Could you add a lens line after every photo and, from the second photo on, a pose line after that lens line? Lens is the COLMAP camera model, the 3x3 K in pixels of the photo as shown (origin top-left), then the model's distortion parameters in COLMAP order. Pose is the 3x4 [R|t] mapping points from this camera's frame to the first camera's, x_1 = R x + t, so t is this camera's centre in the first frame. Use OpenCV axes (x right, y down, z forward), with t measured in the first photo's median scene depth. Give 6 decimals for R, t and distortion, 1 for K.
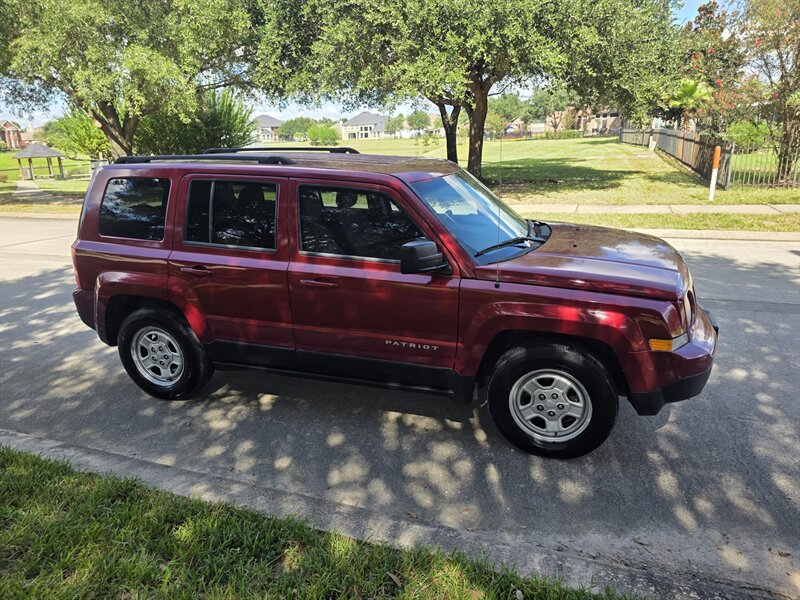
lens RADIAL K [[539.0, 0, 402.2], [0, 539.0, 302.6], [0, 0, 1]] dist [0.065179, -0.063658]
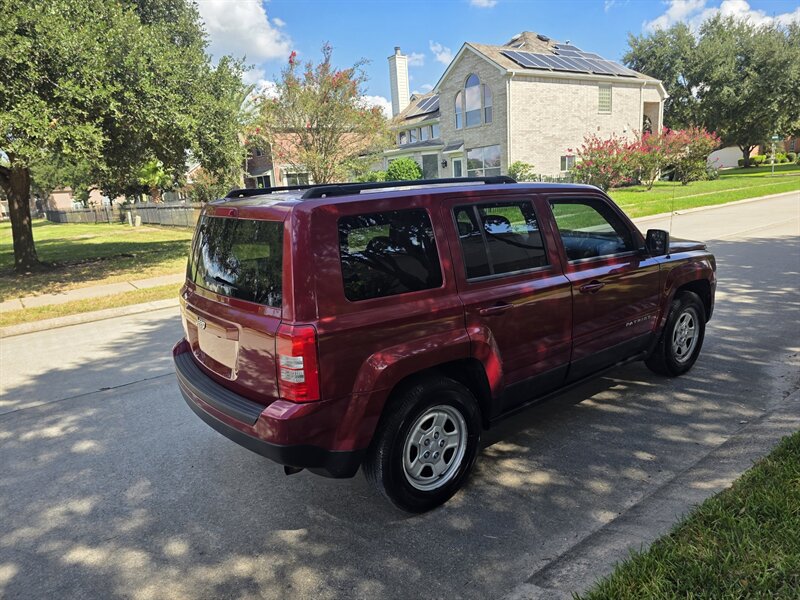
lens RADIAL K [[541.7, 0, 401.0], [0, 541.7, 311.3], [0, 0, 1]] dist [0.060272, -0.057632]
pose [[0.544995, -0.198231, 0.814669, -1.002699], [0.299592, 0.953544, 0.031603, -0.109256], [-0.783087, 0.226845, 0.579065, 0.553925]]
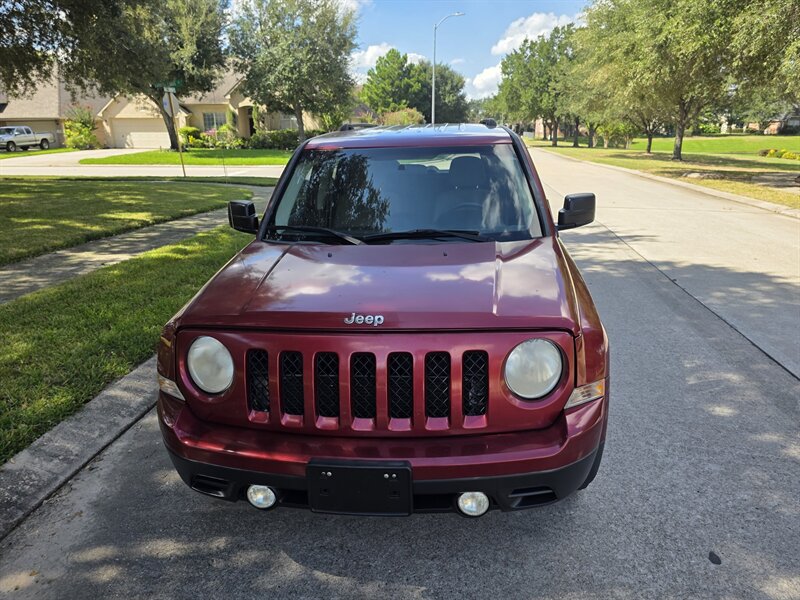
lens RADIAL K [[539.0, 0, 402.2], [0, 539.0, 302.6], [0, 0, 1]] dist [0.065179, -0.063658]
pose [[0.218337, 0.319593, -0.922057, 0.846109], [-0.289084, 0.923626, 0.251684, -0.210158], [0.932073, 0.211600, 0.294051, 0.736848]]
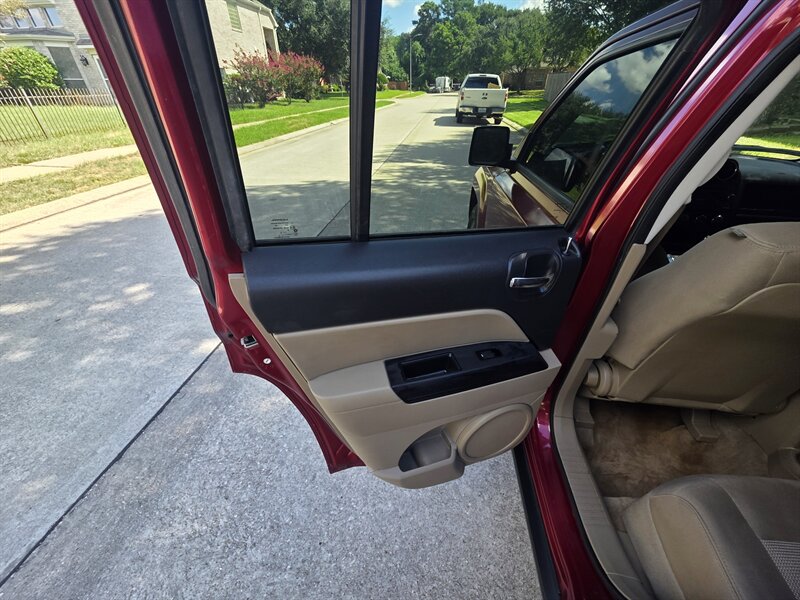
lens RADIAL K [[319.7, 0, 396.2], [0, 319.7, 301.1], [0, 0, 1]] dist [0.001104, 0.000274]
pose [[-0.214994, -0.516323, 0.828968, -0.218240], [0.297122, 0.774000, 0.559145, -0.314293], [-0.930321, 0.366517, -0.012994, 1.328980]]
